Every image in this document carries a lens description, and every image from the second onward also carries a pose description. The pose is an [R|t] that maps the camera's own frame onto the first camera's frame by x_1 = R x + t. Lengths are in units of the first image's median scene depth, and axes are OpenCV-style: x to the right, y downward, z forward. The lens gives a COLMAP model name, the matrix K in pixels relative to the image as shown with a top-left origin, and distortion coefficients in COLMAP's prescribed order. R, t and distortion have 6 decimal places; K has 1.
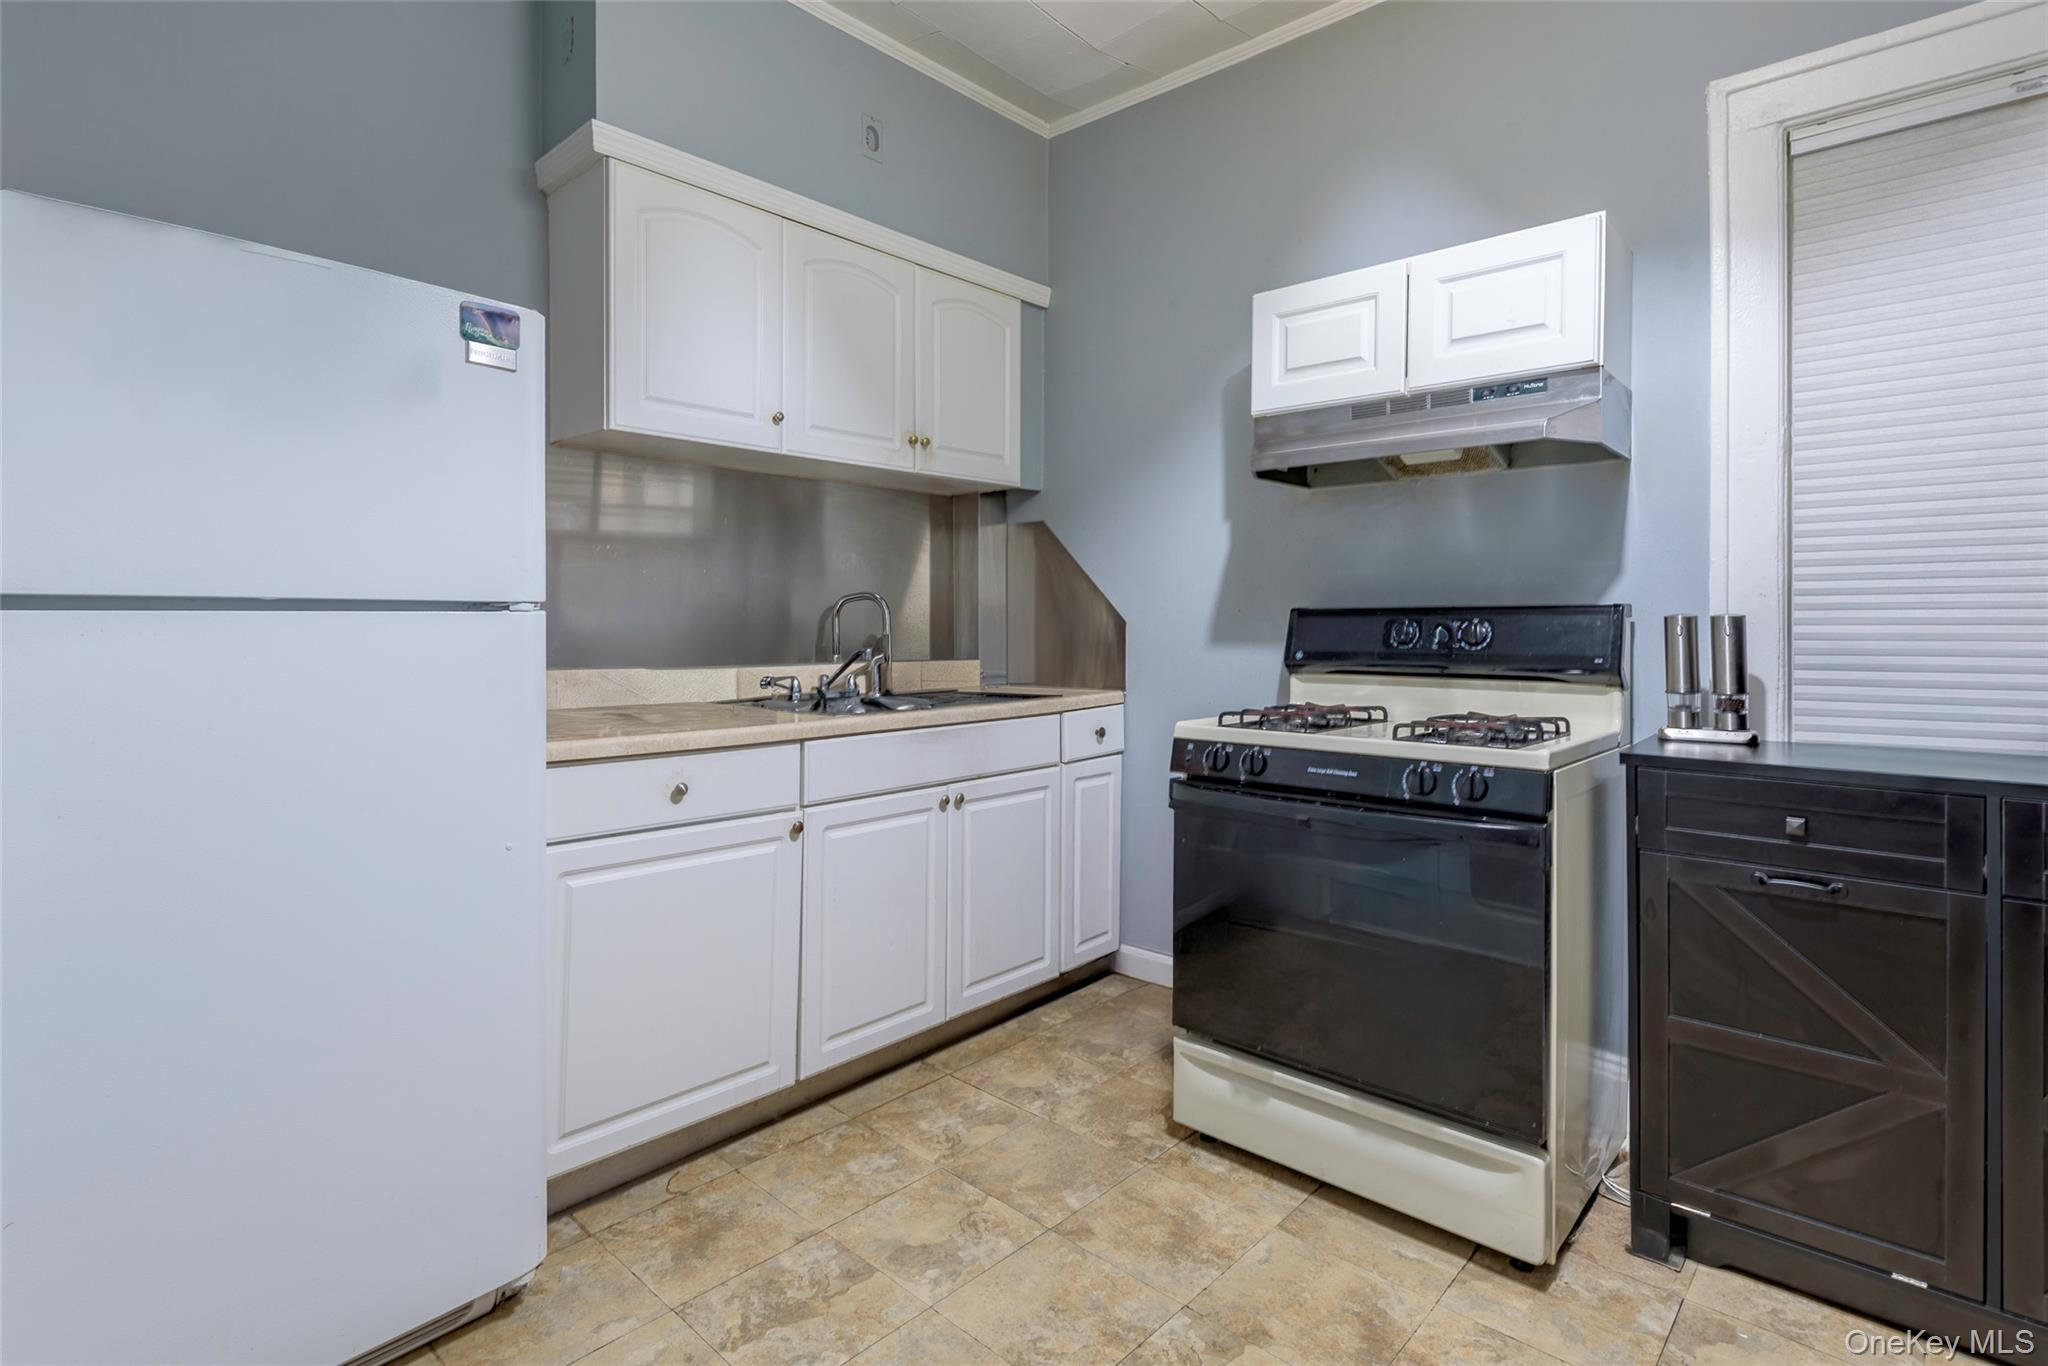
lens RADIAL K [[1002.1, 0, 1004.8], [0, 1002.1, 622.4], [0, 0, 1]] dist [0.027751, -0.015936]
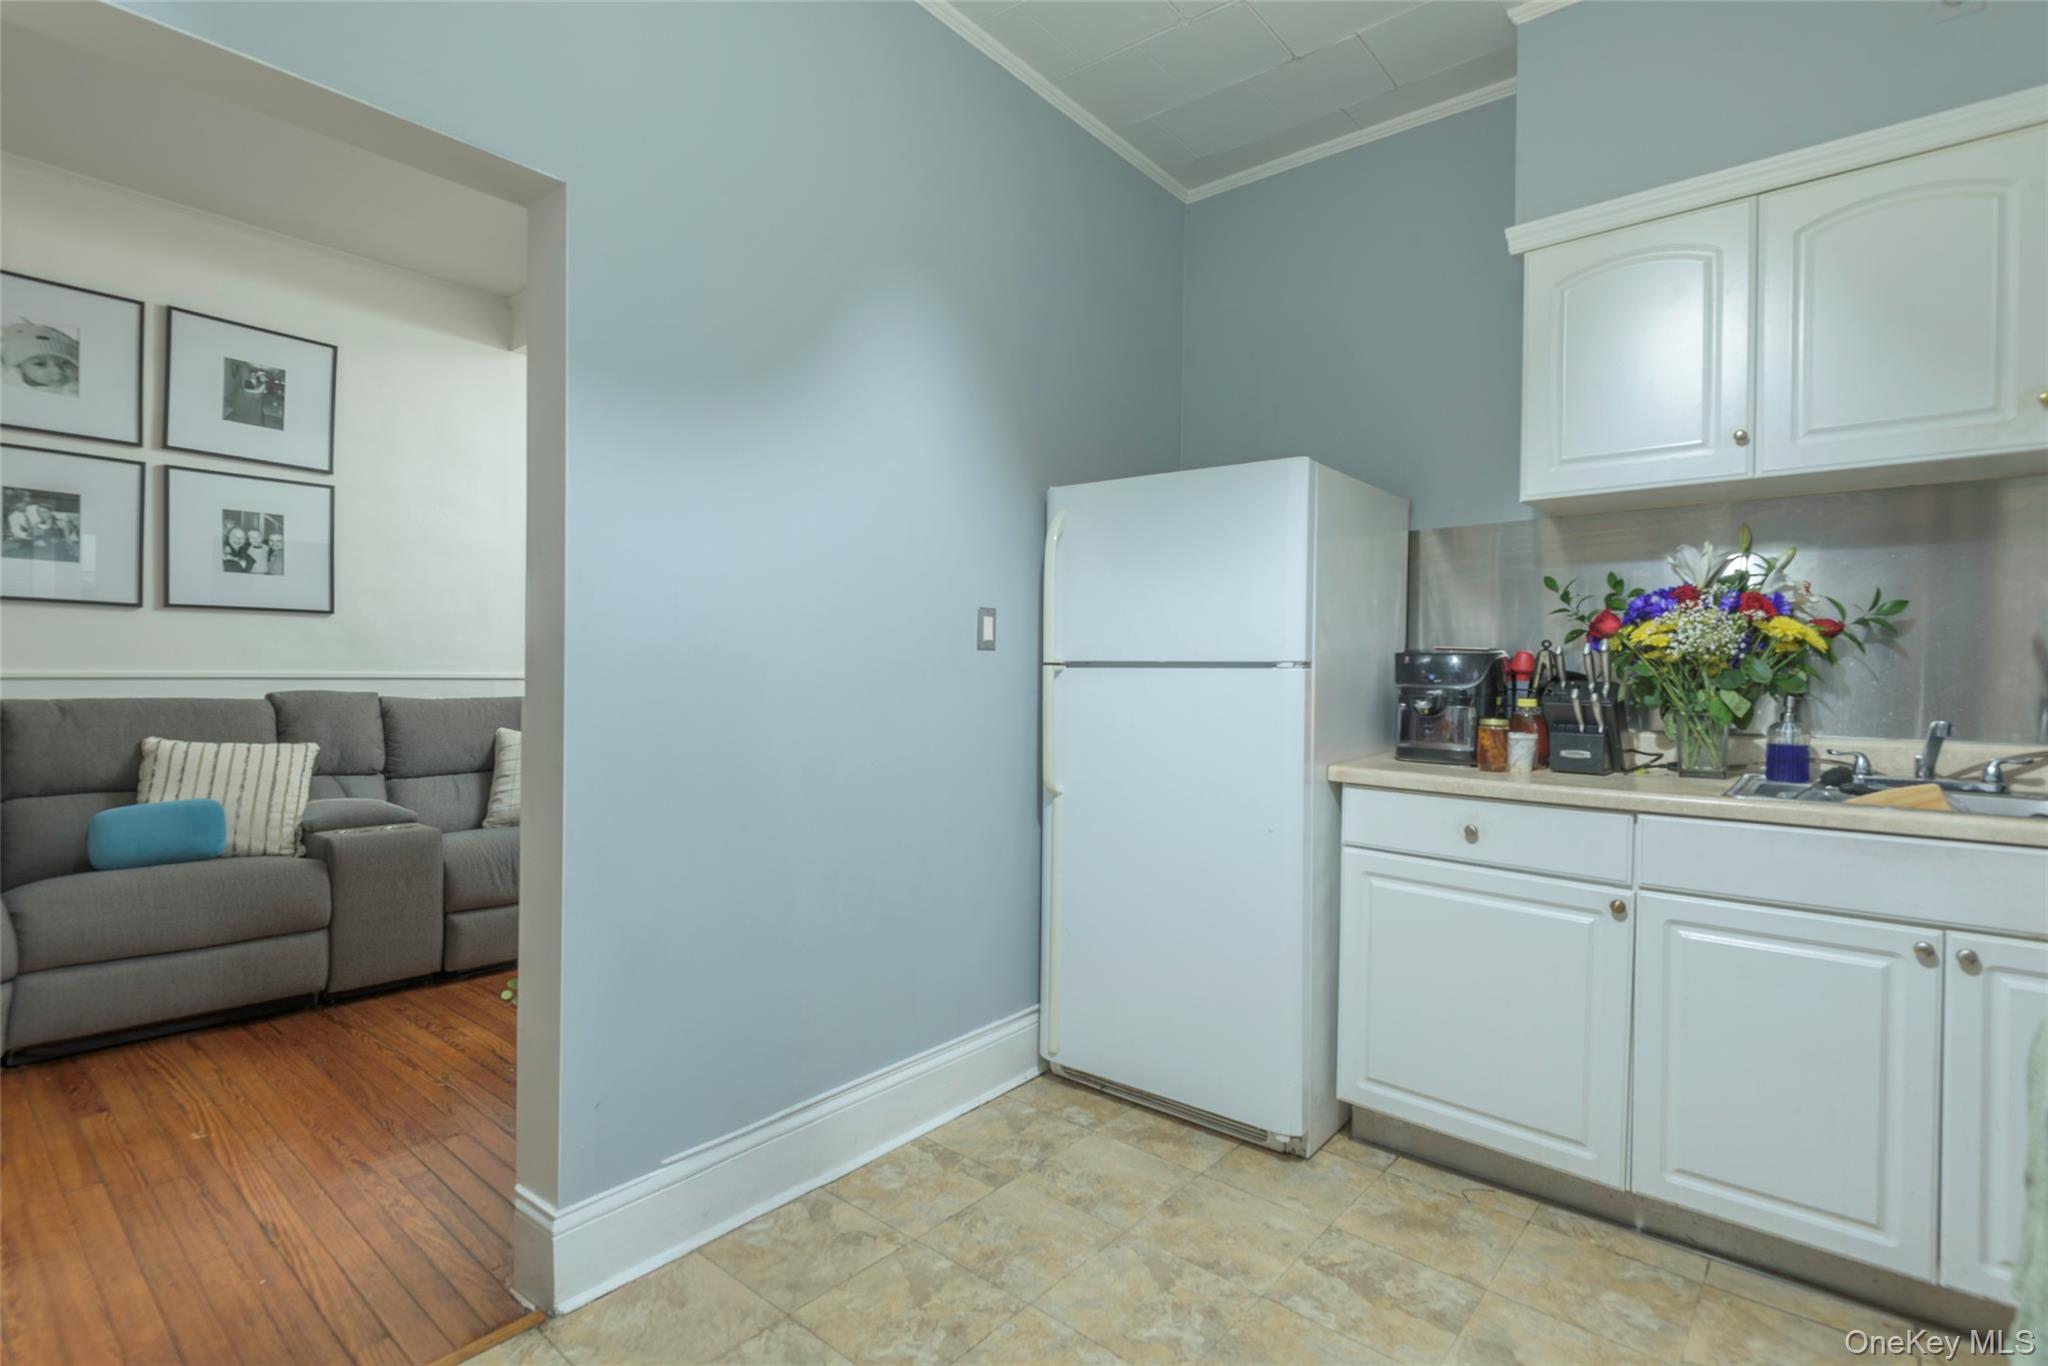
lens RADIAL K [[1002.1, 0, 1040.6], [0, 1002.1, 663.7], [0, 0, 1]] dist [0.027751, -0.015936]
pose [[0.048376, -0.003806, -0.998822, 0.709027], [-0.009896, 0.999942, -0.004290, -0.006113], [0.998780, 0.010092, 0.048336, 0.450279]]
